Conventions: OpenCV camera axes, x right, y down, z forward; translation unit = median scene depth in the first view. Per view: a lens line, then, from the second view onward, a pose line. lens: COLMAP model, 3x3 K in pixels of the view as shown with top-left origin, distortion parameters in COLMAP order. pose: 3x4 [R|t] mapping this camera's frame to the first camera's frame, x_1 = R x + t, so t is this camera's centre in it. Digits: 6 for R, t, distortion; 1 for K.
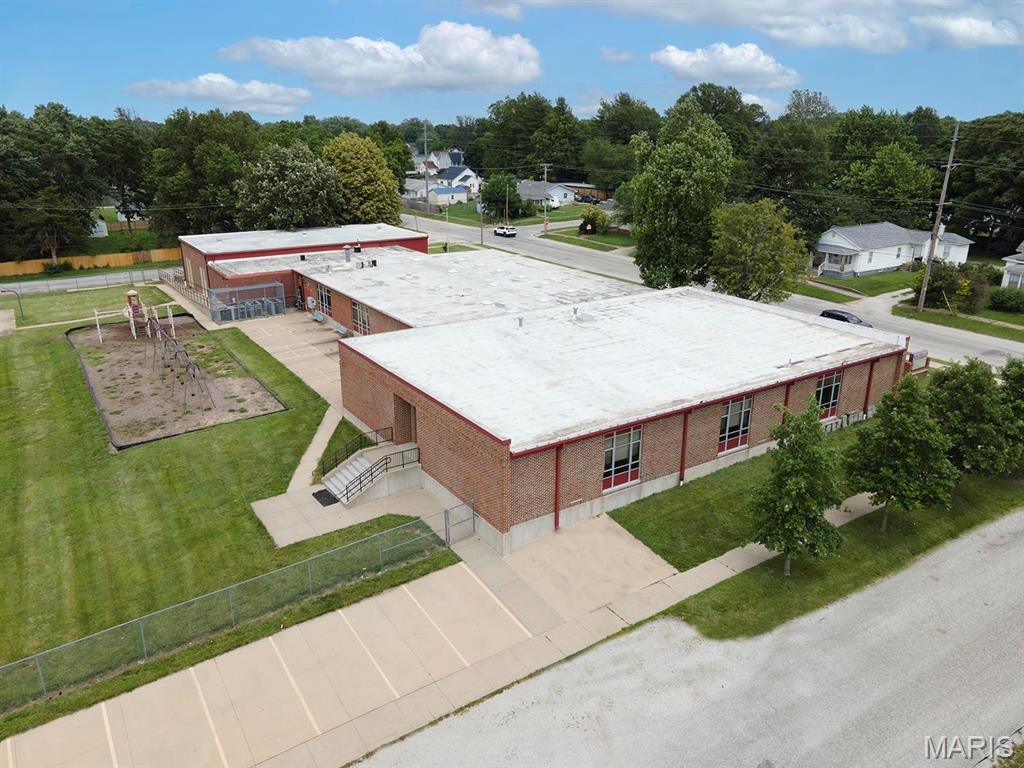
lens RADIAL K [[743.3, 0, 510.9], [0, 743.3, 381.4], [0, 0, 1]] dist [0.017770, 0.044260]
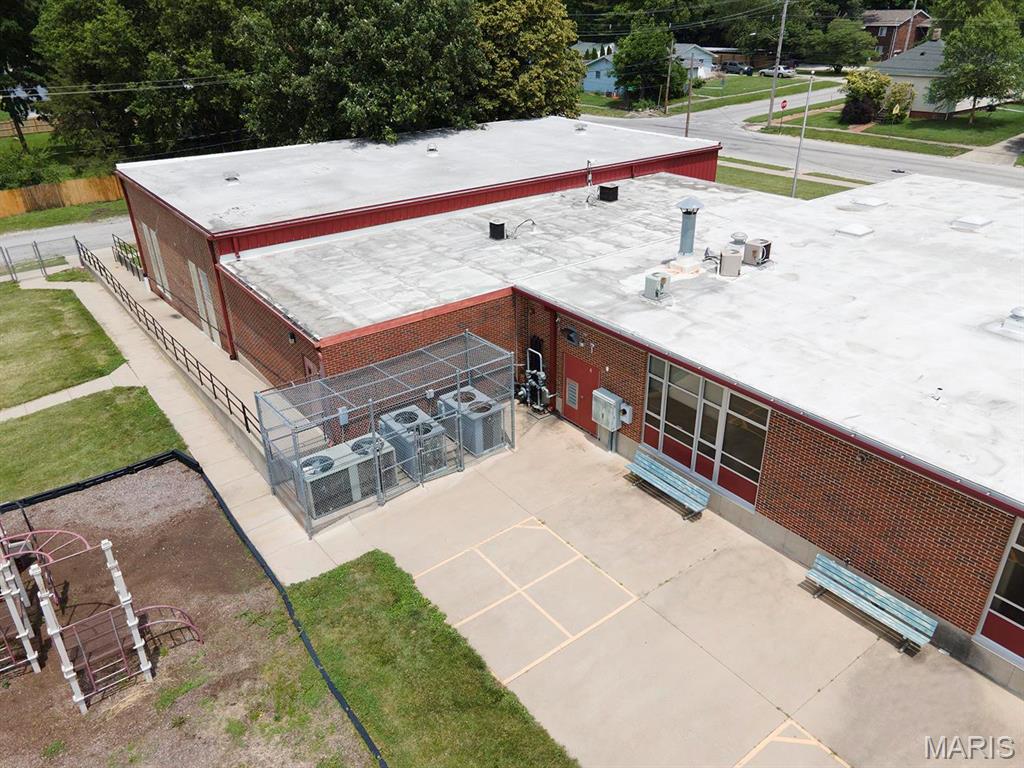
lens RADIAL K [[744.5, 0, 507.8], [0, 744.5, 366.4], [0, 0, 1]] dist [0.055844, -0.000197]
pose [[0.998417, -0.039163, 0.040376, -0.429611], [0.033981, 0.991963, 0.121879, -0.215122], [-0.044825, -0.120314, 0.991723, 0.963238]]
